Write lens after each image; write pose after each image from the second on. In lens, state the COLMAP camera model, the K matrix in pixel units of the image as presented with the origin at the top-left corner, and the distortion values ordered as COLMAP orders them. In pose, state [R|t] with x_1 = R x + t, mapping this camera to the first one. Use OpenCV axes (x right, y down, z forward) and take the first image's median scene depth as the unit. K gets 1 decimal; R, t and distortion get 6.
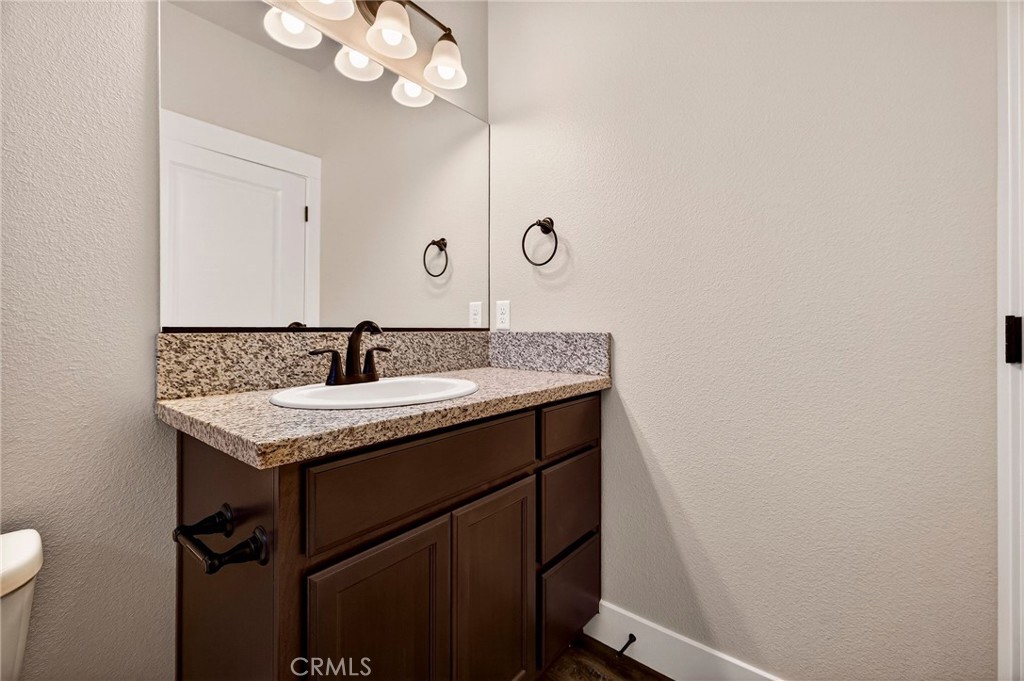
lens RADIAL K [[433.4, 0, 508.9], [0, 433.4, 329.8], [0, 0, 1]] dist [0.005419, -0.000052]
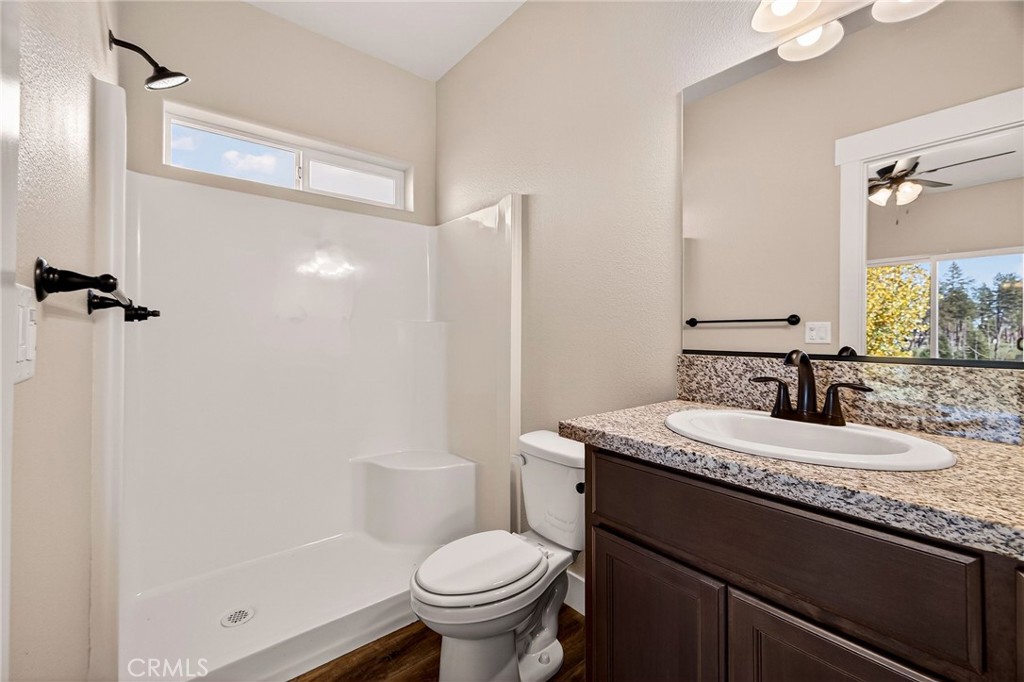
lens RADIAL K [[433.4, 0, 508.9], [0, 433.4, 330.3], [0, 0, 1]] dist [0.005419, -0.000052]
pose [[-0.223677, -0.005459, -0.974648, 0.688357], [-0.003863, 0.999981, -0.004714, -0.056811], [0.974656, 0.002711, -0.223694, 0.691880]]
